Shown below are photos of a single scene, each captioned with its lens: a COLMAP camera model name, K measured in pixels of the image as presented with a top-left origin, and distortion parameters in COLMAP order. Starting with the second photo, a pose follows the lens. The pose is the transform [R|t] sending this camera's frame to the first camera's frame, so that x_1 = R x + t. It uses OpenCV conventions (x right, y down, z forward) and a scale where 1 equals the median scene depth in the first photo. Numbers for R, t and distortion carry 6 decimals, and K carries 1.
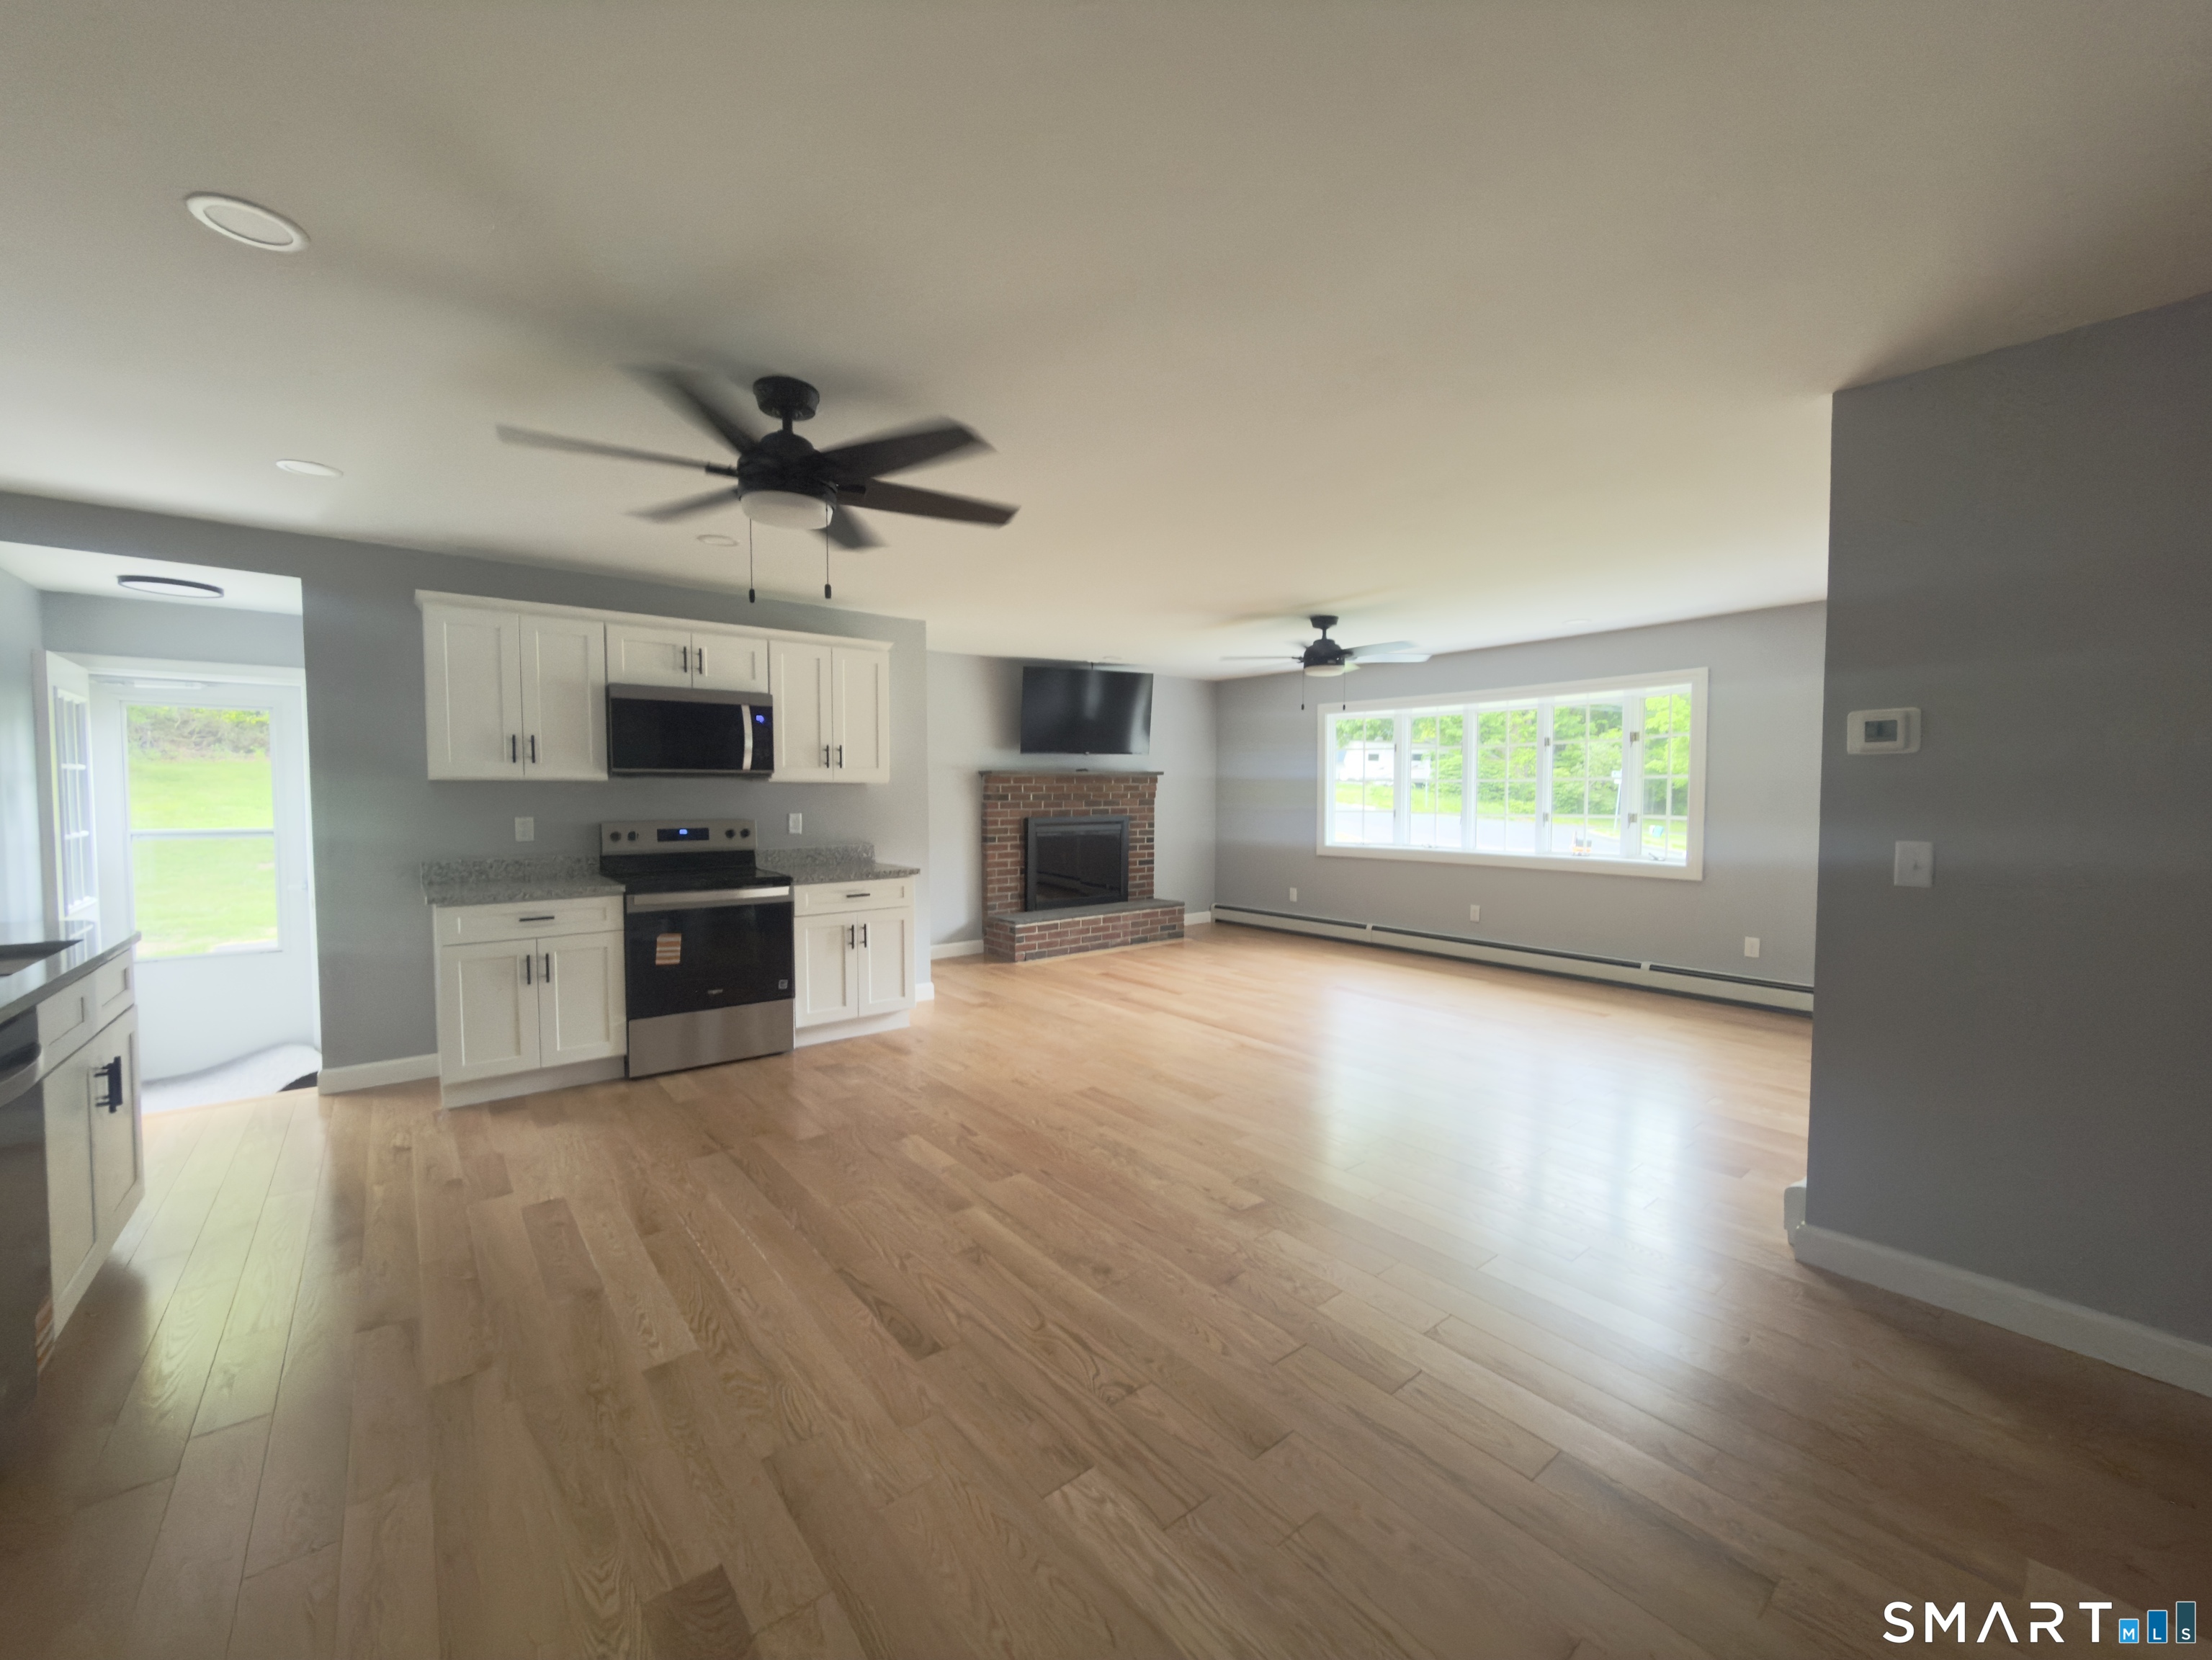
lens RADIAL K [[881.0, 0, 1108.6], [0, 881.0, 829.8], [0, 0, 1]] dist [0.000480, 0.000243]
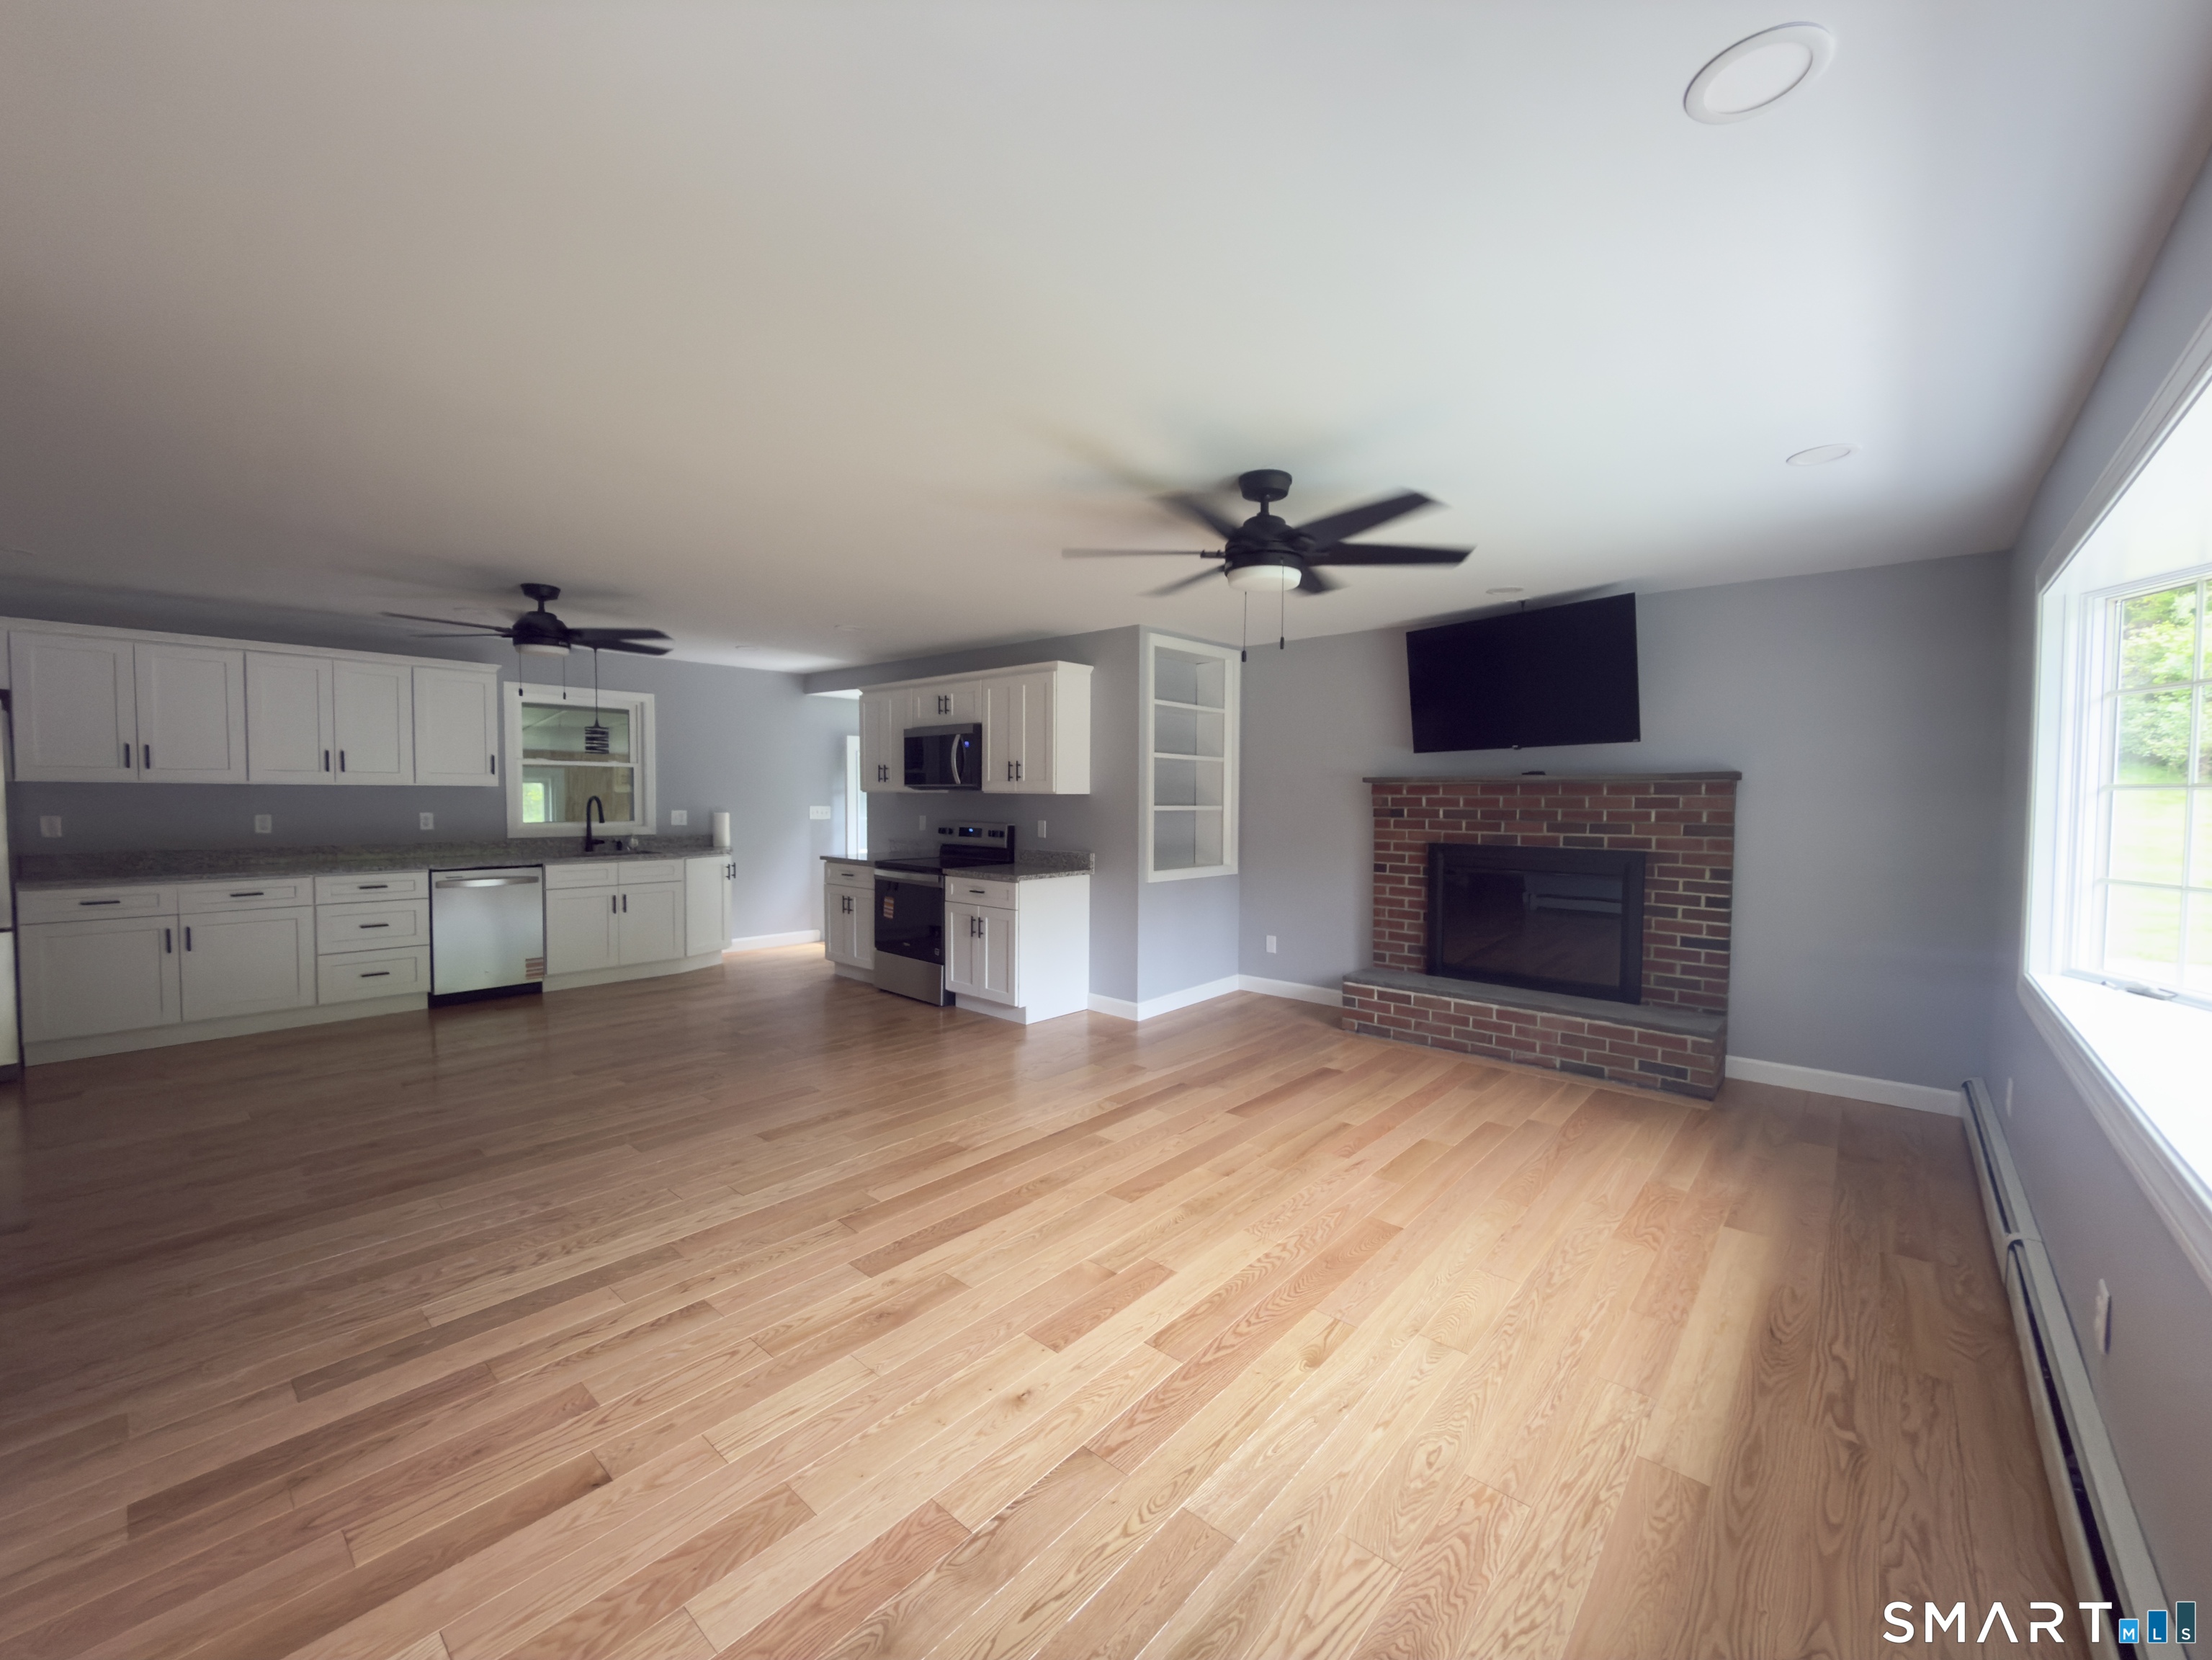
lens RADIAL K [[881.0, 0, 1108.6], [0, 881.0, 829.8], [0, 0, 1]] dist [0.000480, 0.000243]
pose [[0.167318, 0.041278, -0.985038, 0.884380], [-0.051012, 0.998147, 0.033162, -0.053918], [0.984582, 0.044700, 0.169114, 0.979092]]
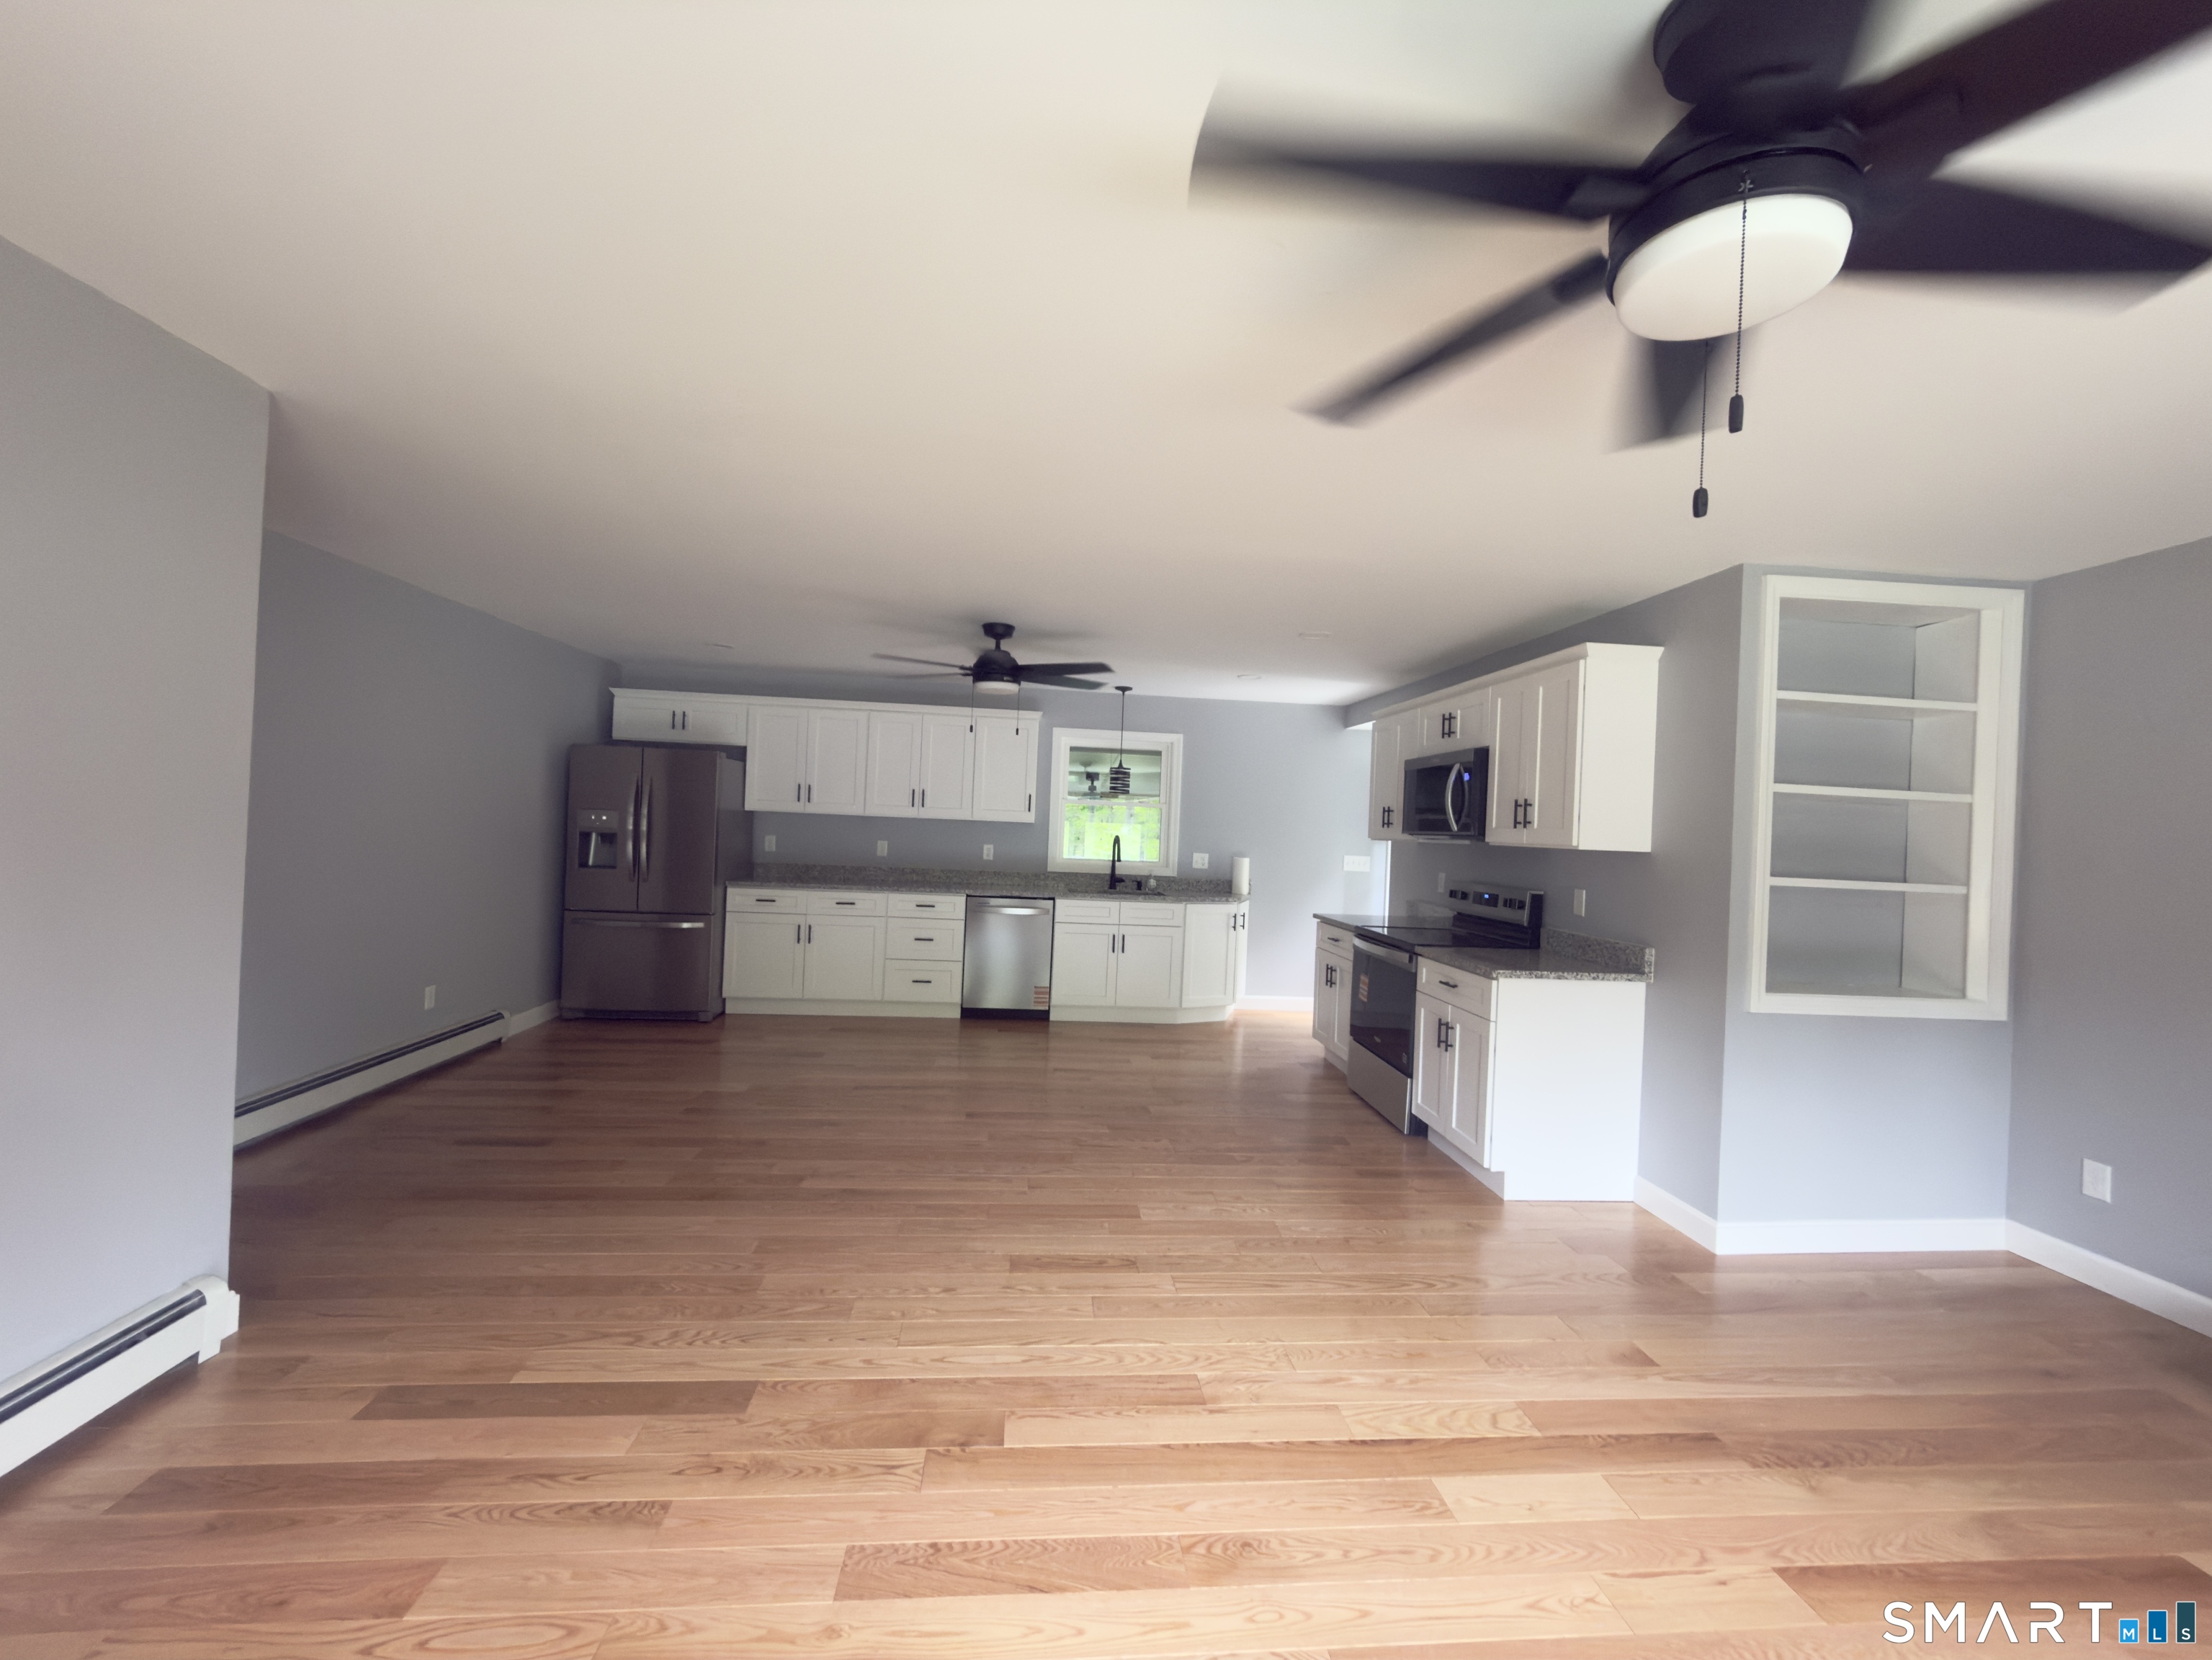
lens RADIAL K [[881.0, 0, 1108.6], [0, 881.0, 829.8], [0, 0, 1]] dist [0.000480, 0.000243]
pose [[-0.553723, -0.023235, -0.832377, 0.566531], [-0.079220, 0.996547, 0.024882, -0.062529], [0.828924, 0.079718, -0.553652, 1.187826]]
